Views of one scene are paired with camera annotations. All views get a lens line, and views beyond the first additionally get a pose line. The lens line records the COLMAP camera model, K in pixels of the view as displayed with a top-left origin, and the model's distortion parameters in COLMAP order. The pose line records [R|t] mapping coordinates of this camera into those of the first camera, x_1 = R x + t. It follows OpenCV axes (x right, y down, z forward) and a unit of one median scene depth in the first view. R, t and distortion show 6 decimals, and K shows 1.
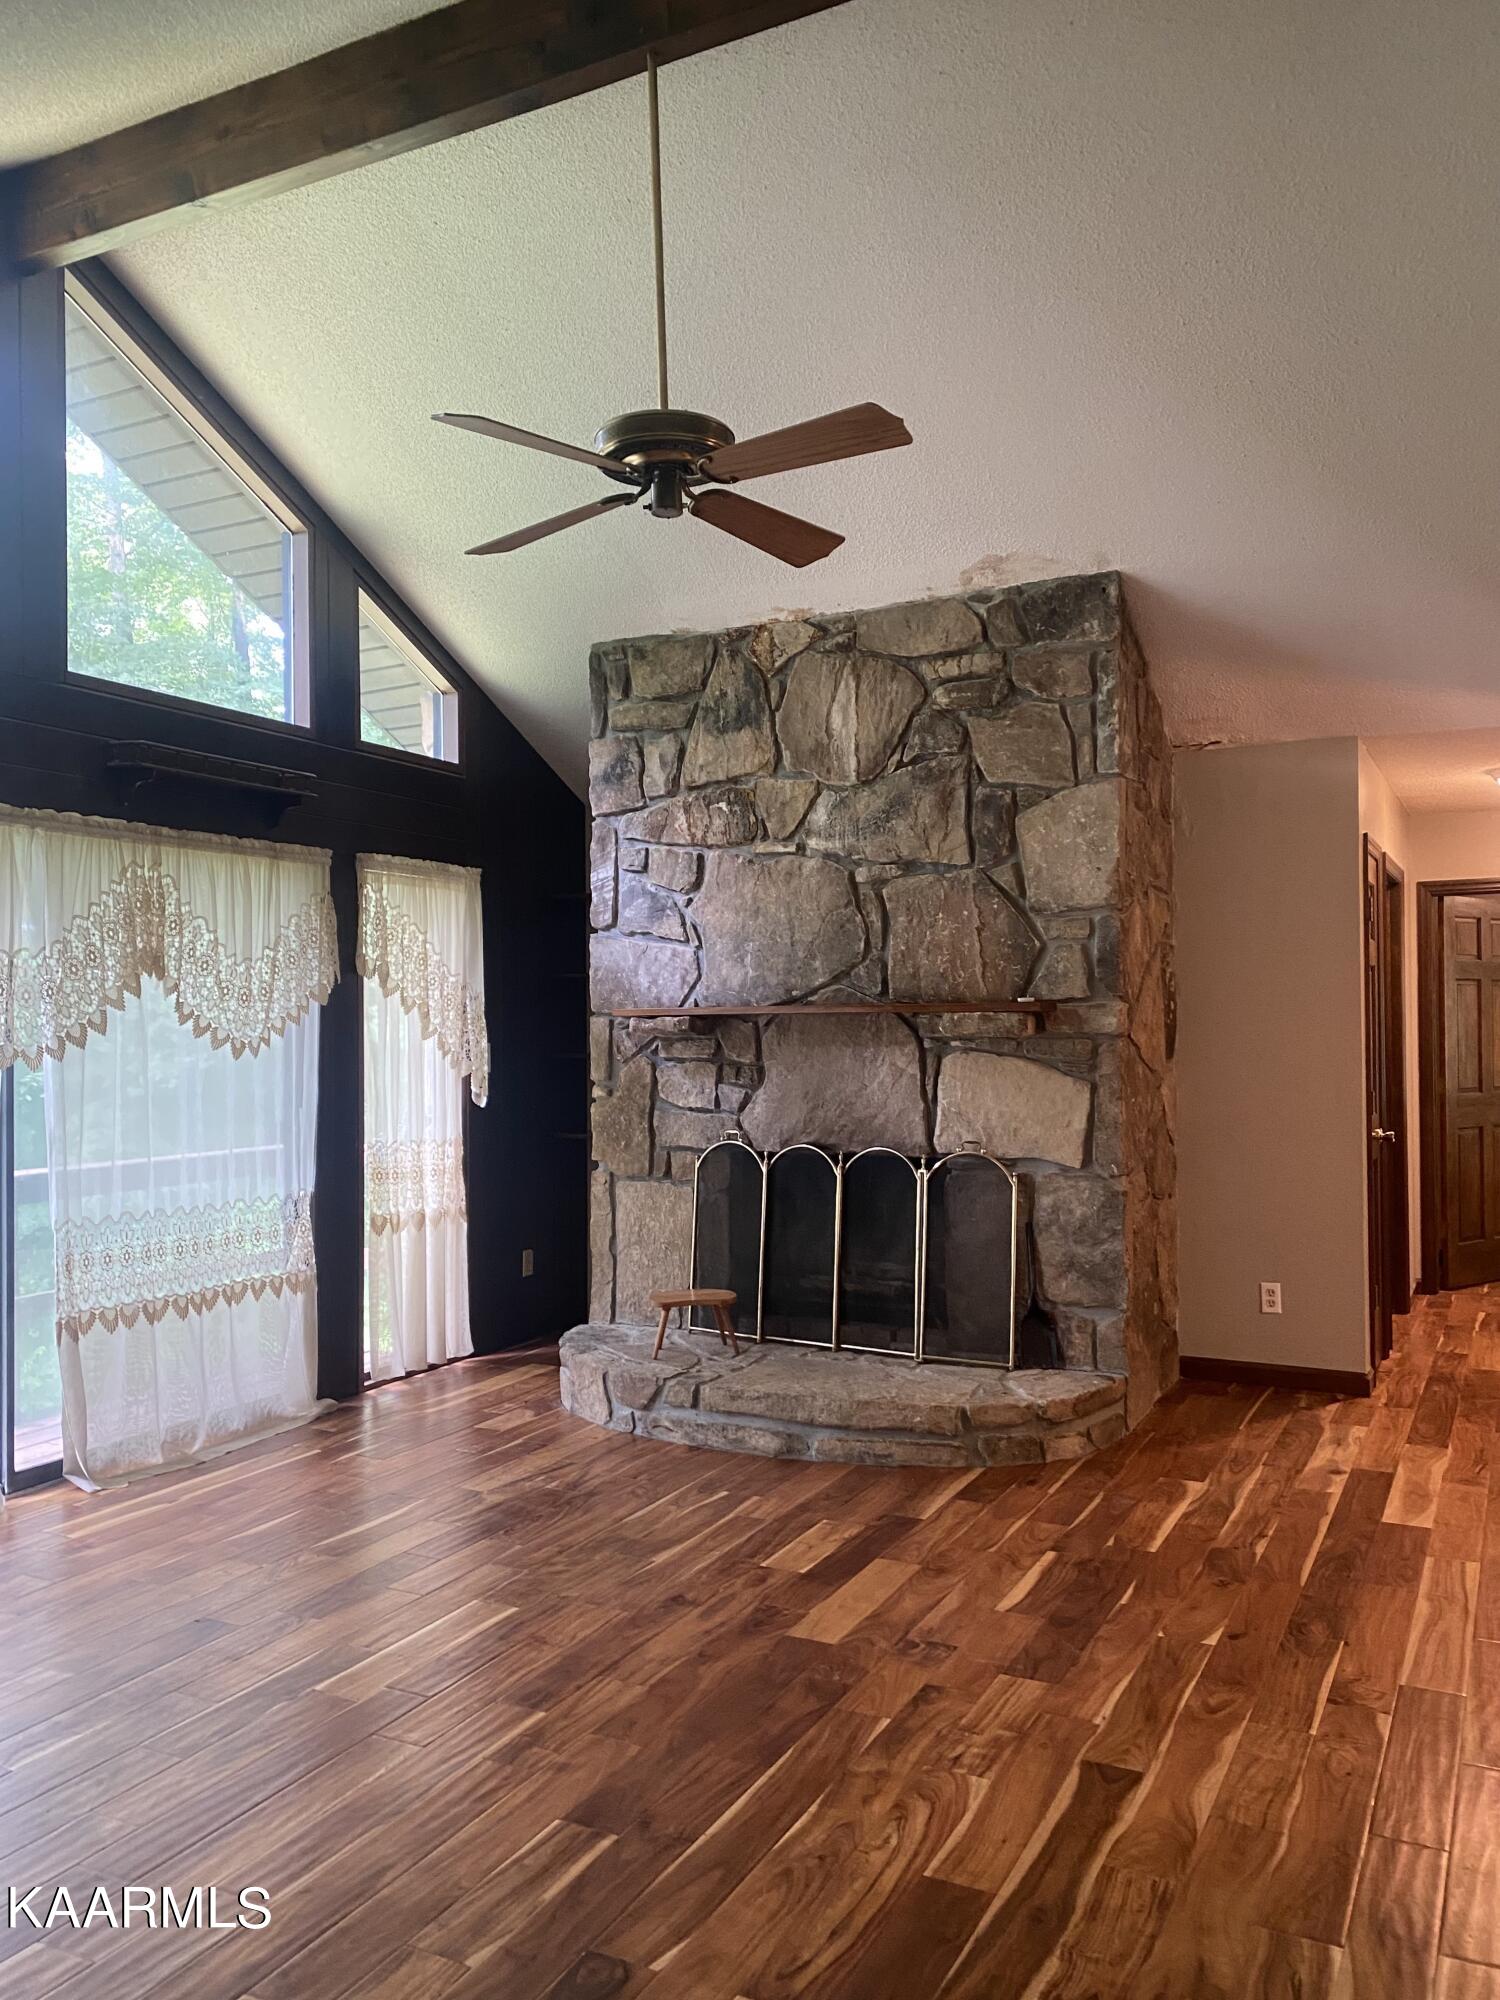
lens RADIAL K [[1562.3, 0, 750.0], [0, 1562.3, 1000.0], [0, 0, 1]] dist [-0.000467, -0.001070]
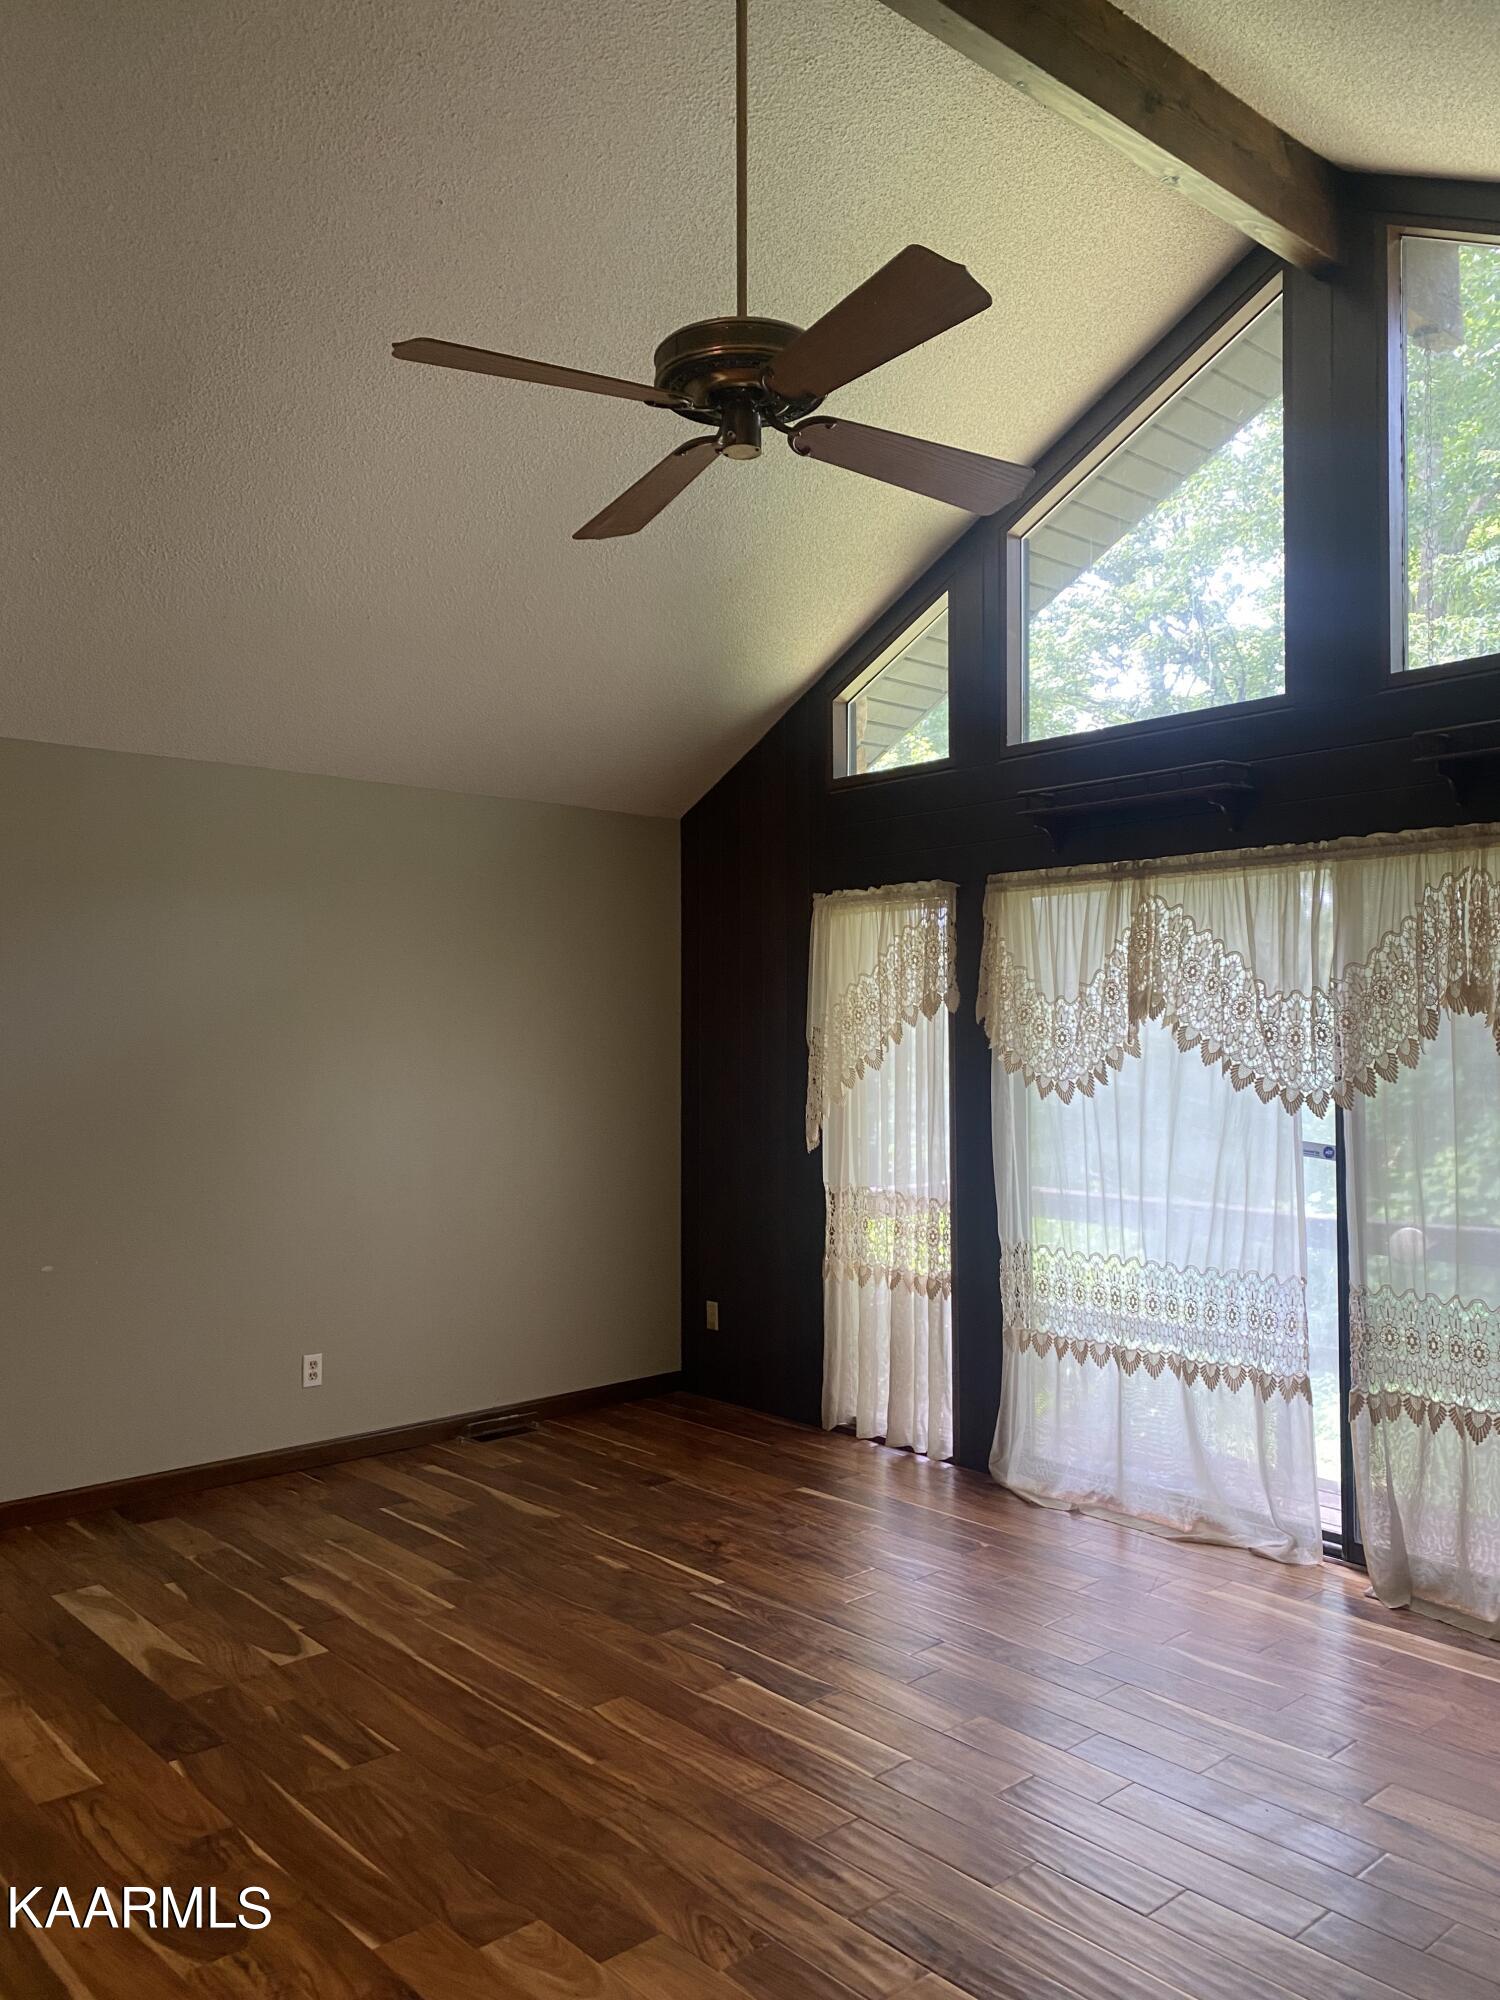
lens RADIAL K [[1500.6, 0, 750.0], [0, 1500.6, 1000.0], [0, 0, 1]] dist [0.002465, 0.000459]
pose [[-0.332007, -0.038151, -0.942505, 0.575655], [0.000006, 0.999182, -0.040447, 0.013810], [0.943277, -0.013434, -0.331735, 1.083714]]
